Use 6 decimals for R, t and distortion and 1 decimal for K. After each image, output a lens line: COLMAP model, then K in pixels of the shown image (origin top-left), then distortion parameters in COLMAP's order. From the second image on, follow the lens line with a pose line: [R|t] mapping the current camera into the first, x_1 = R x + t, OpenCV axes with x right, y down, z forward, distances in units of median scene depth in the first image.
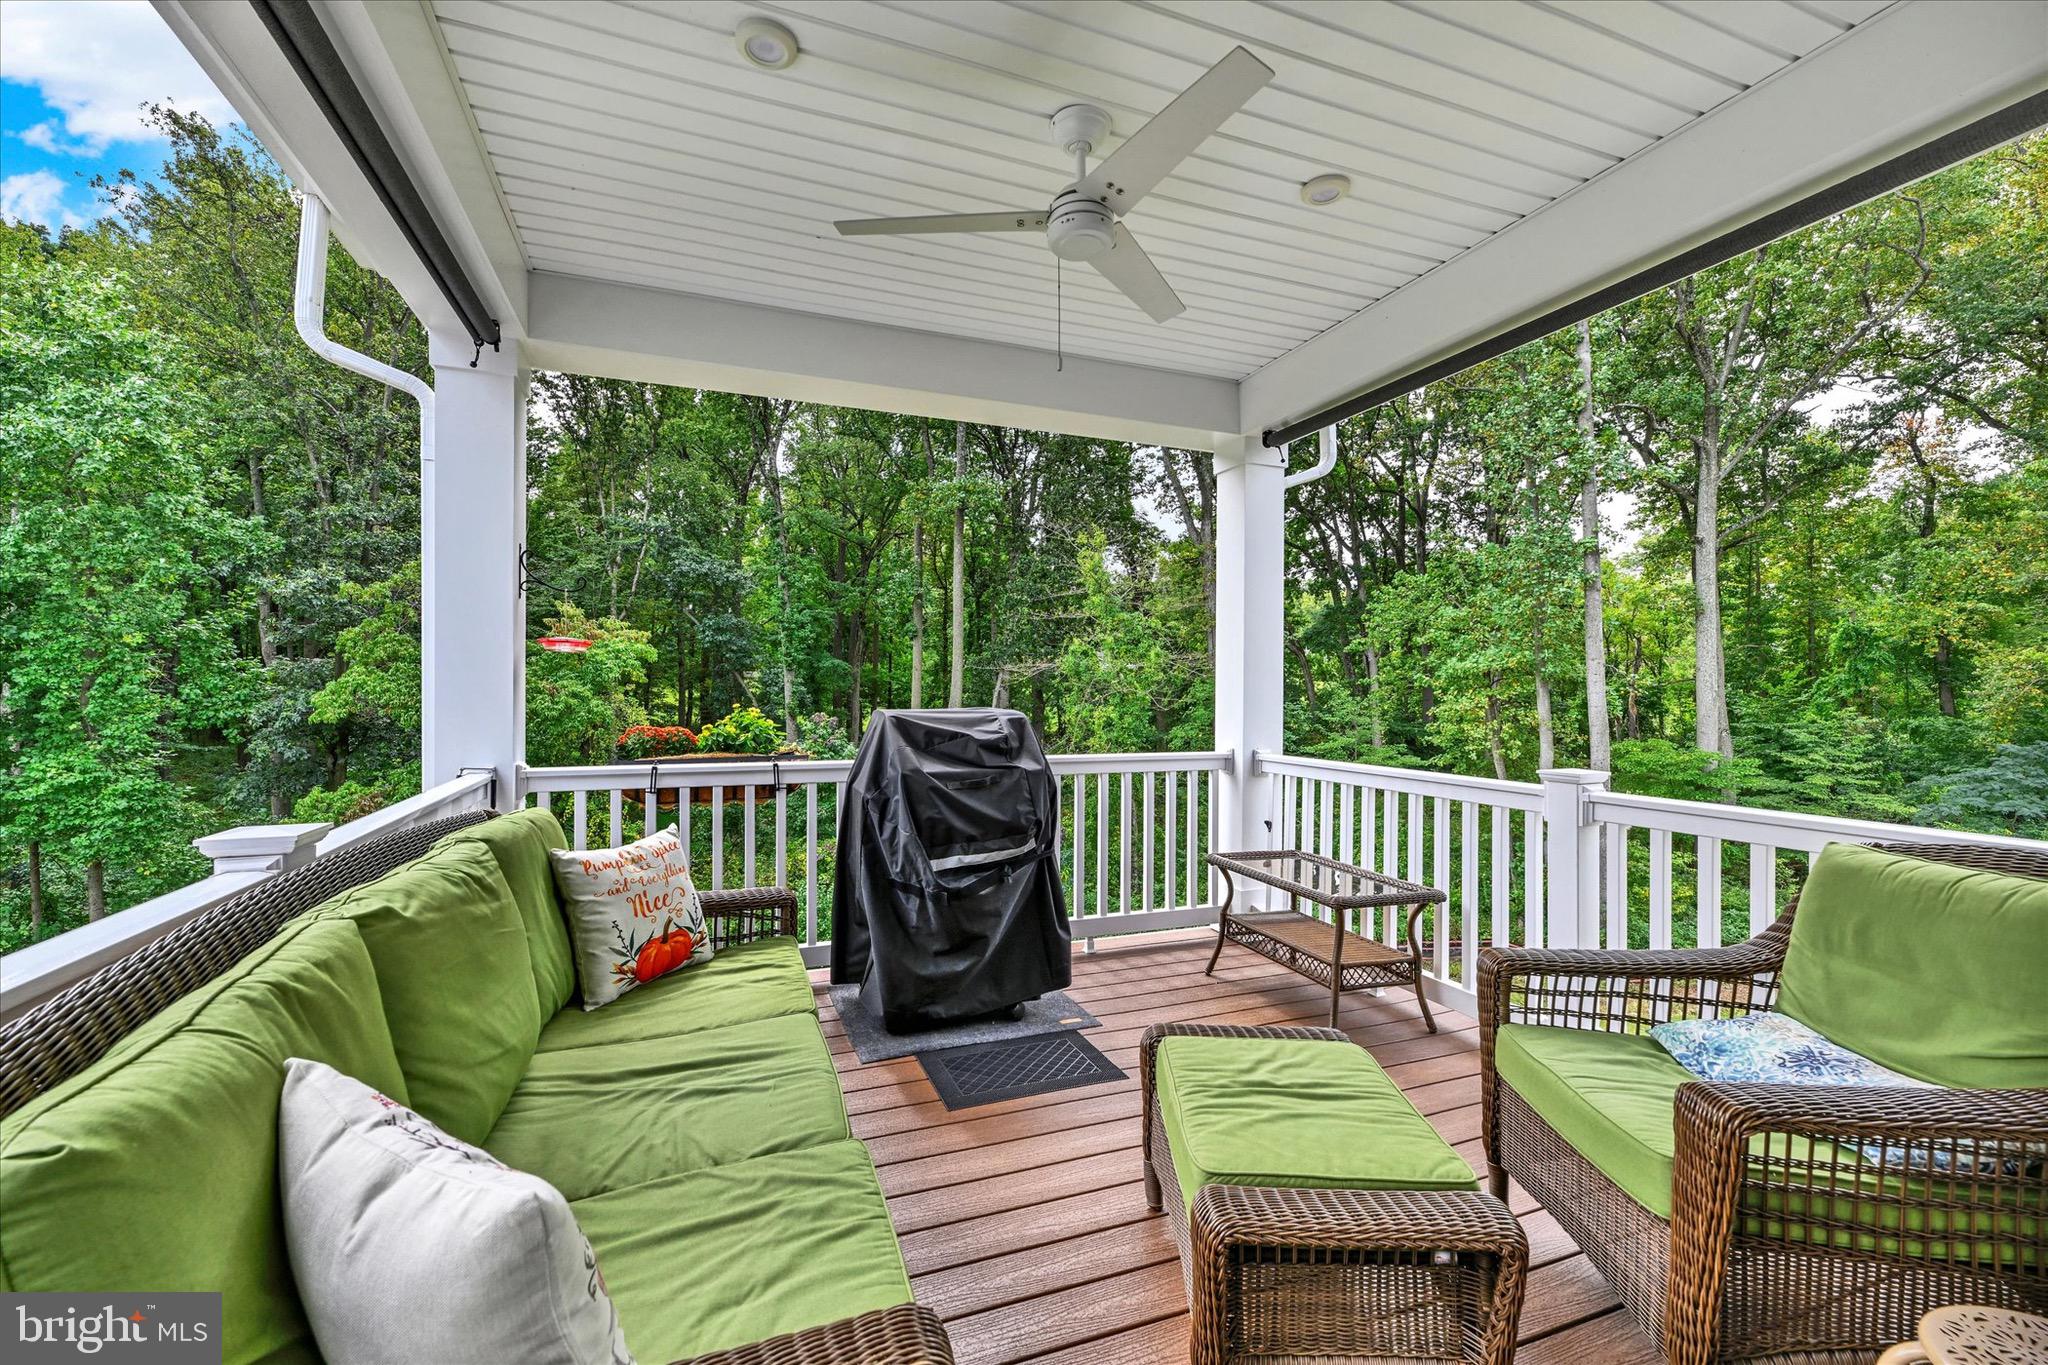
lens RADIAL K [[832.6, 0, 1019.1], [0, 832.6, 687.8], [0, 0, 1]] dist [-0.000809, -0.000125]
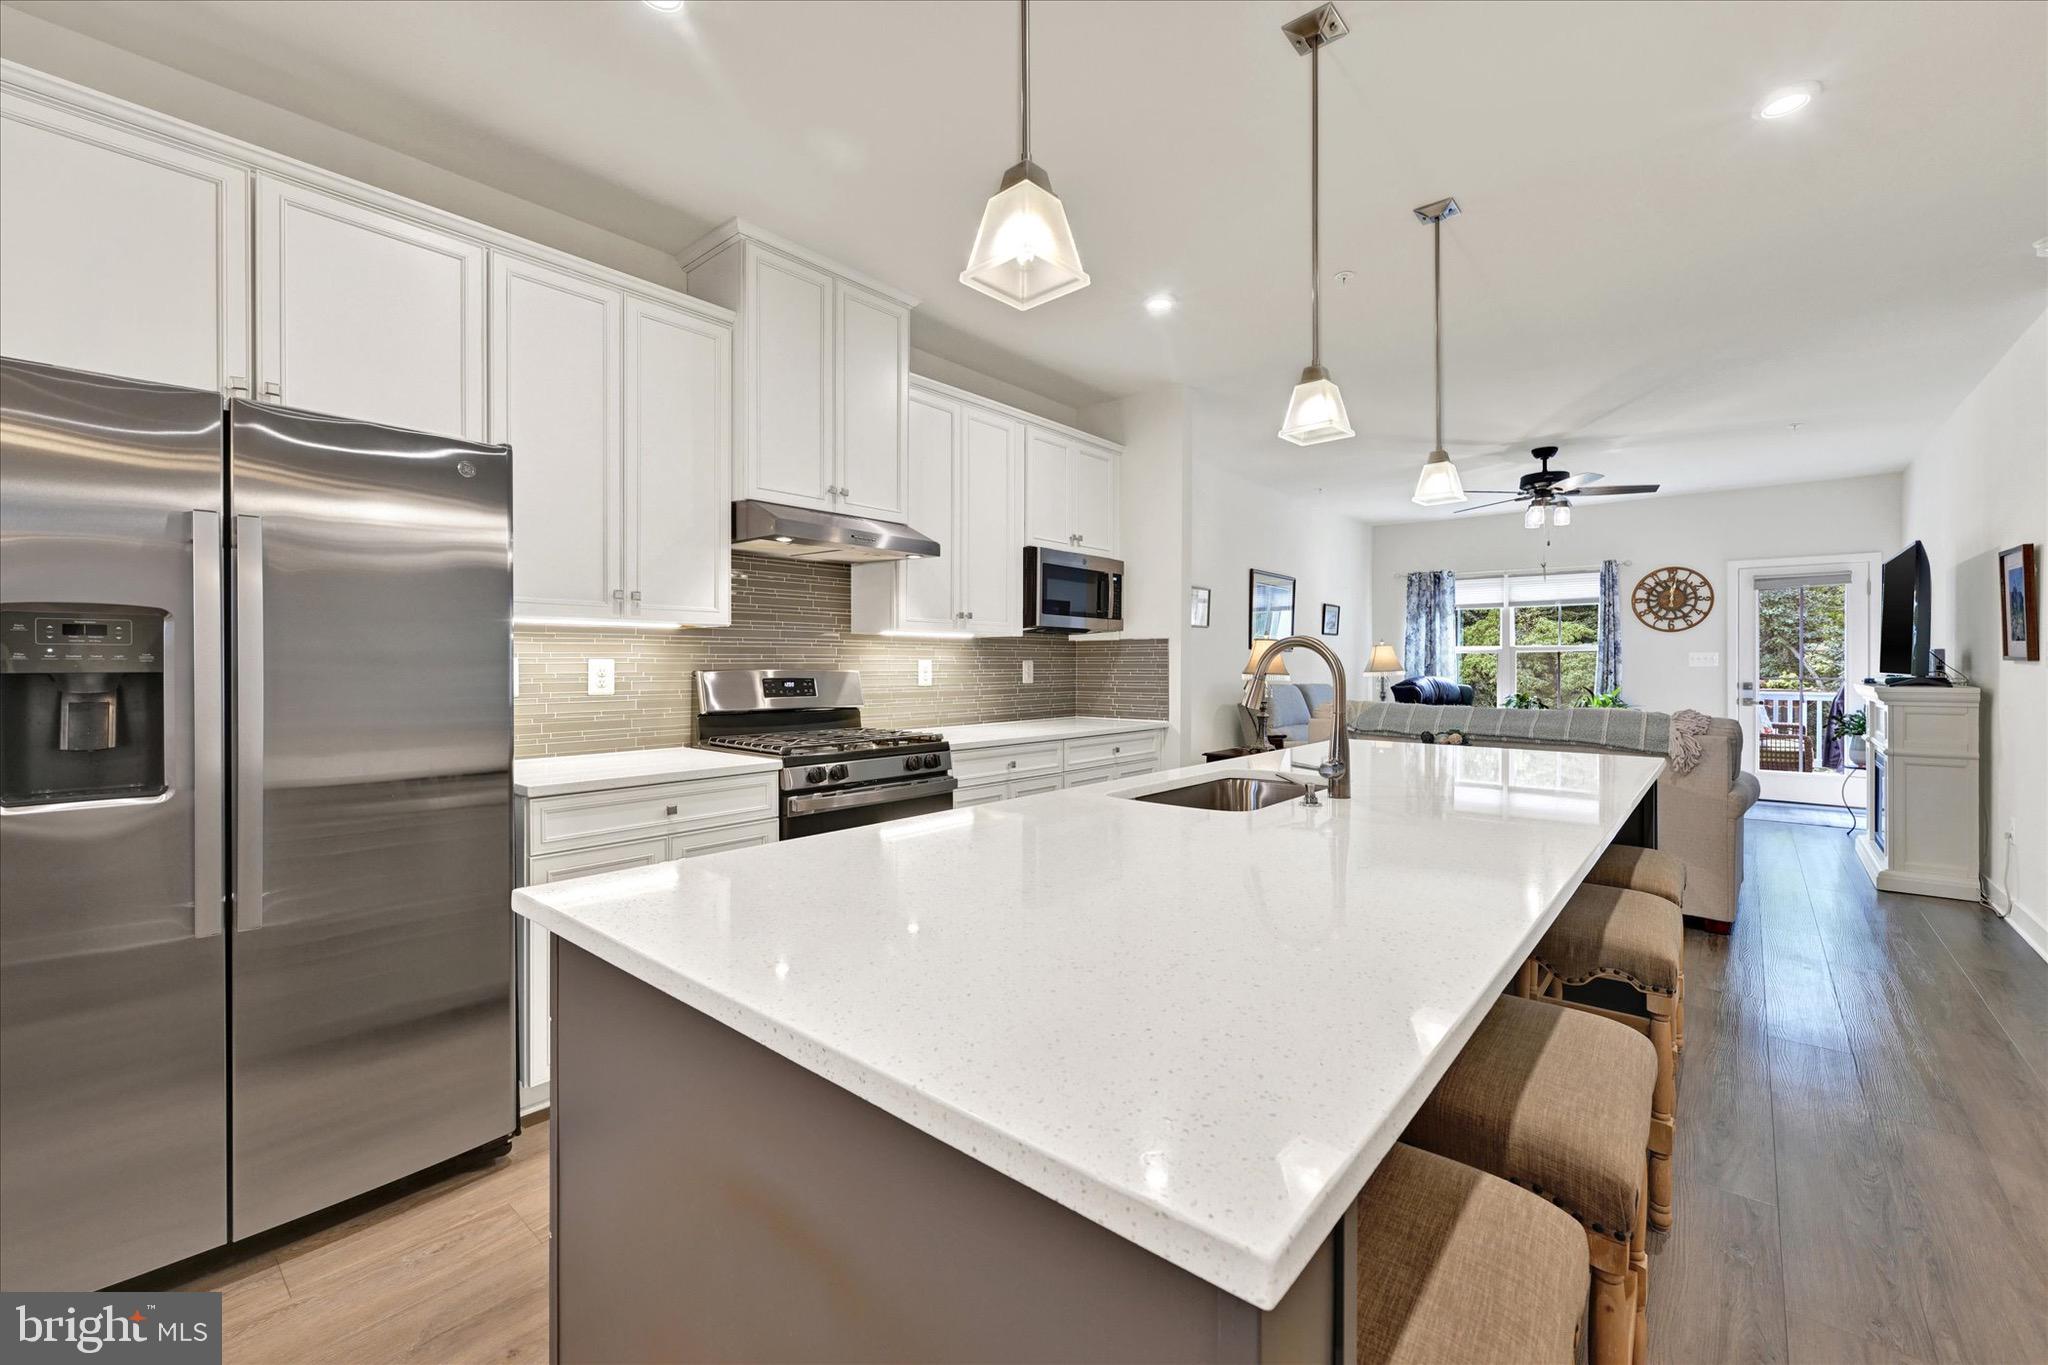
lens RADIAL K [[832.6, 0, 1026.4], [0, 832.6, 668.9], [0, 0, 1]] dist [-0.000809, -0.000125]
pose [[0.476470, -0.001646, -0.879189, 0.957500], [0.007082, 0.999973, 0.001966, -0.017536], [0.879162, -0.007163, 0.476469, -2.722375]]
